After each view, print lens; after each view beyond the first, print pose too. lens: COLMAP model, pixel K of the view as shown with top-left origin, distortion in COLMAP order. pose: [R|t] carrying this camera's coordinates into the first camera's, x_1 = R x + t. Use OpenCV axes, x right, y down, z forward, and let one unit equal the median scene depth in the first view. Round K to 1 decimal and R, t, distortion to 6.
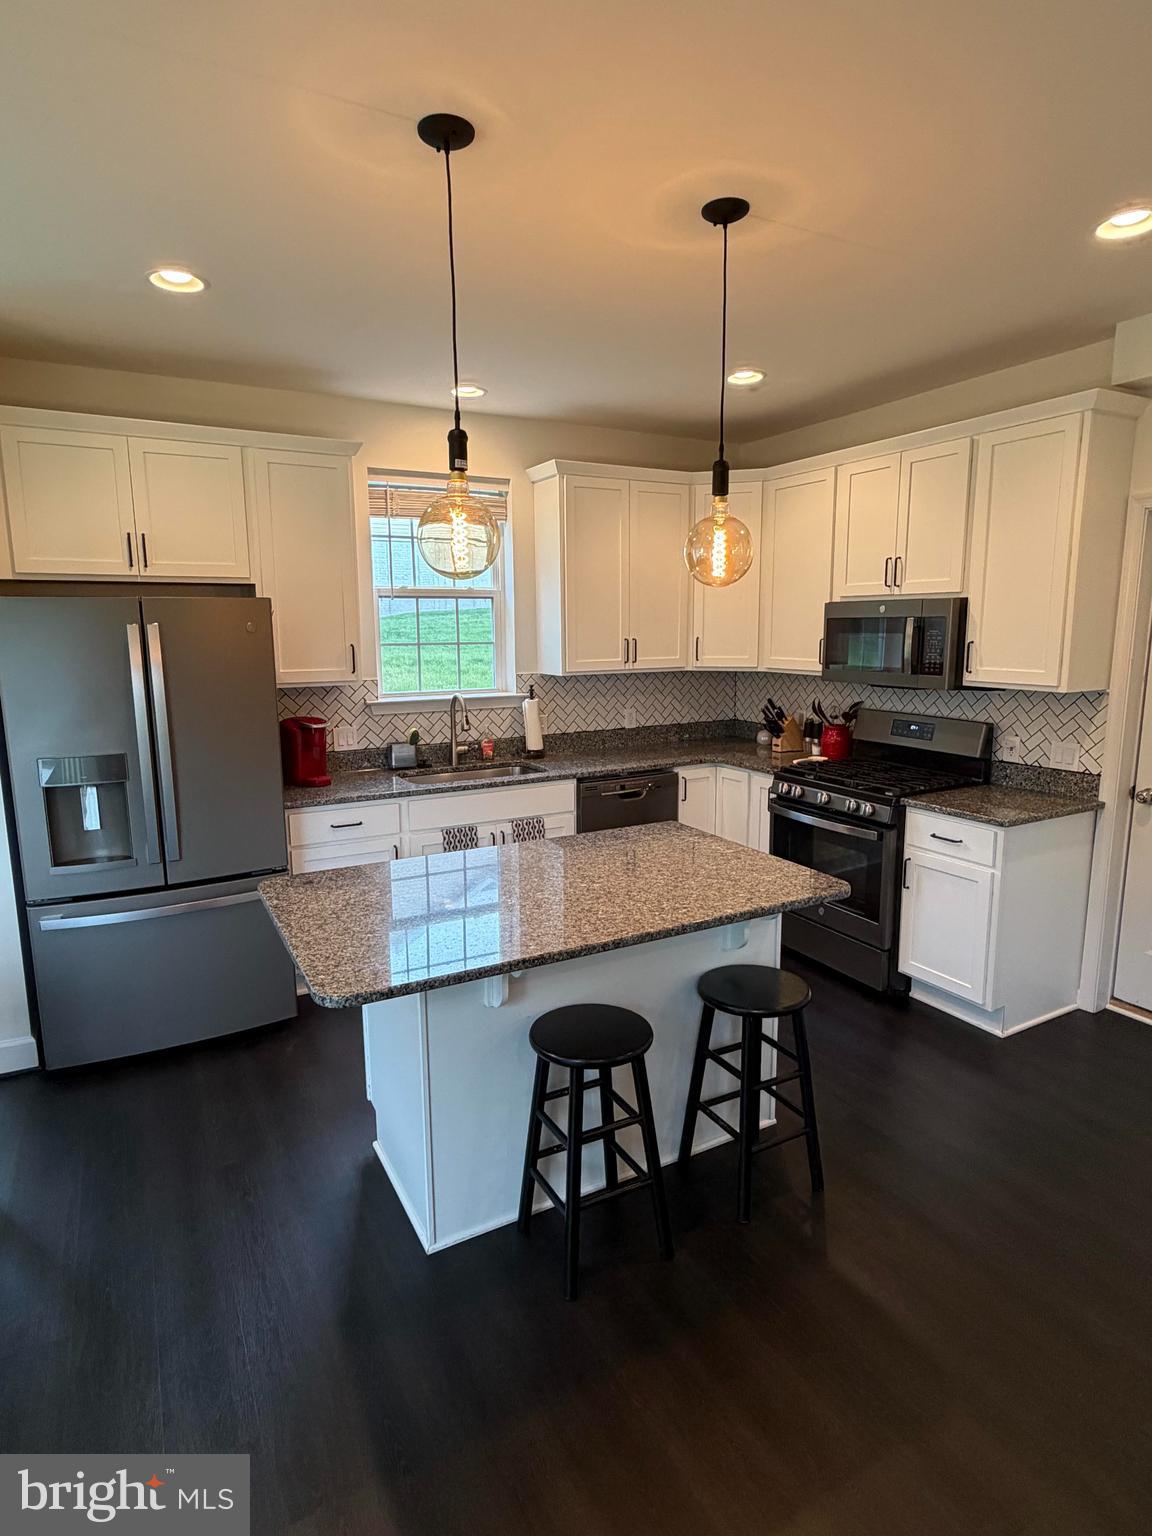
lens RADIAL K [[832.2, 0, 572.1], [0, 832.2, 770.7], [0, 0, 1]] dist [-0.000596, 0.000402]
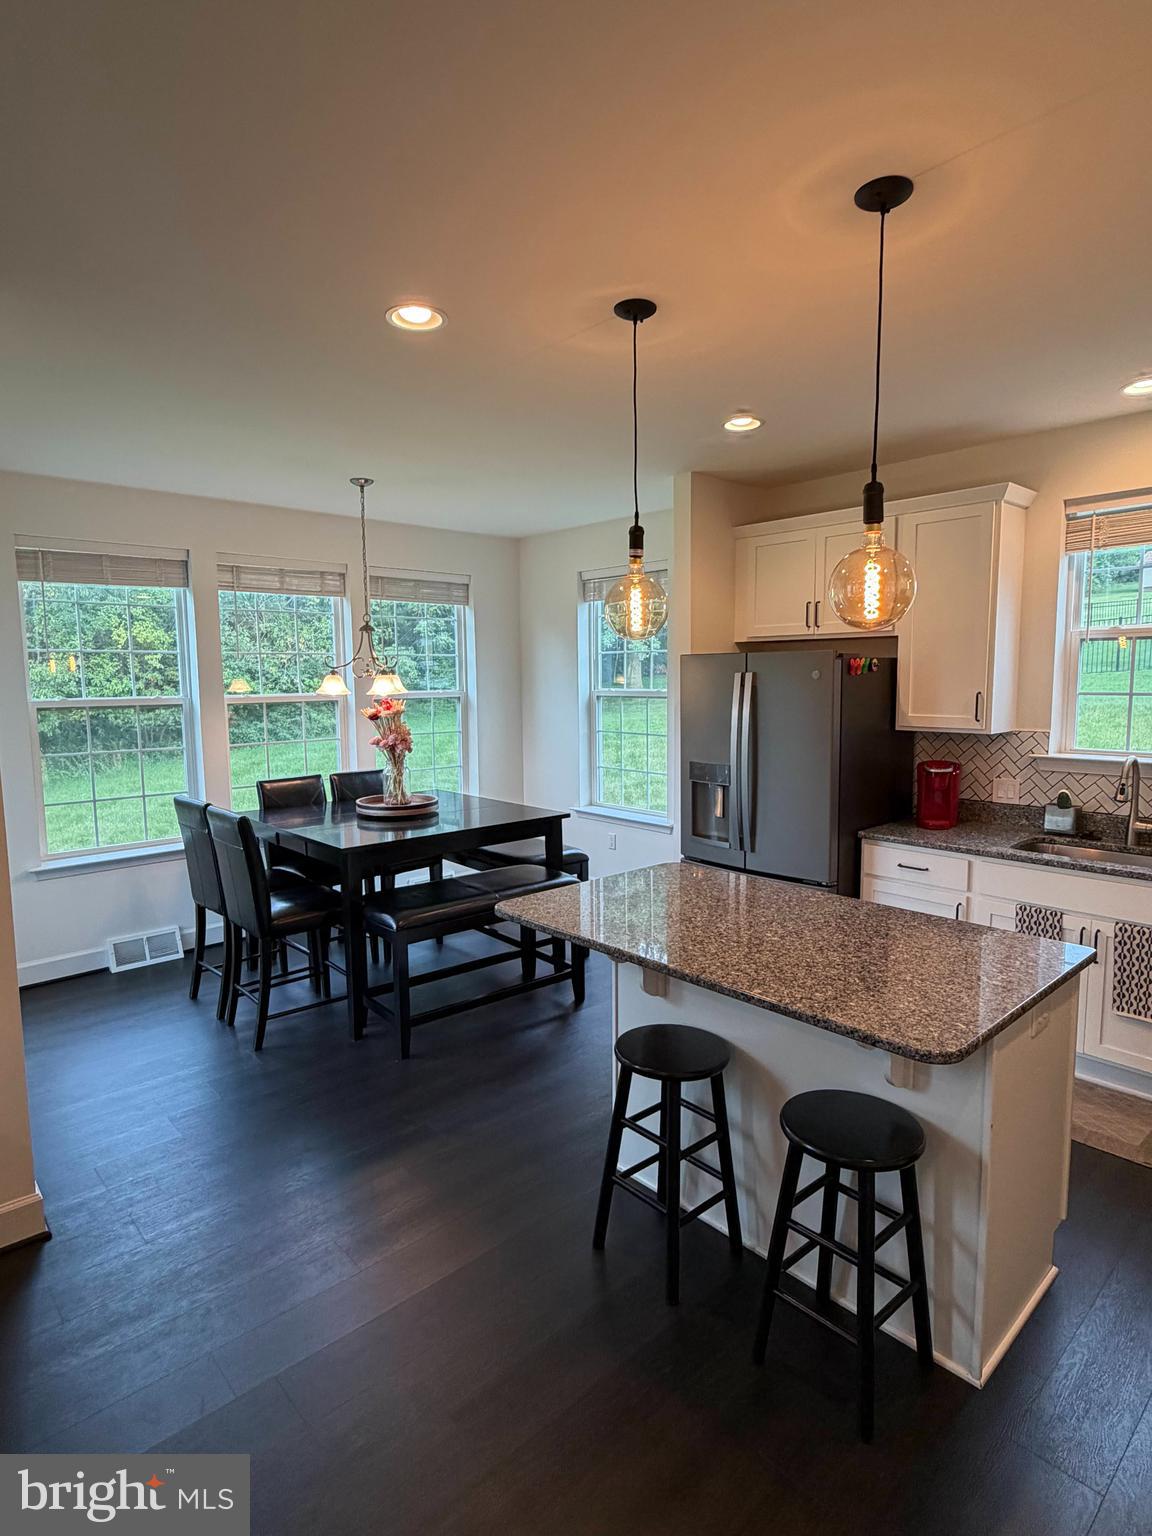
lens RADIAL K [[818.6, 0, 572.8], [0, 818.6, 761.5], [0, 0, 1]] dist [0.006503, 0.000495]
pose [[0.246244, 0.104641, -0.963543, 0.697530], [-0.162739, 0.984504, 0.065327, -0.072951], [0.955448, 0.140719, 0.259457, 0.394572]]
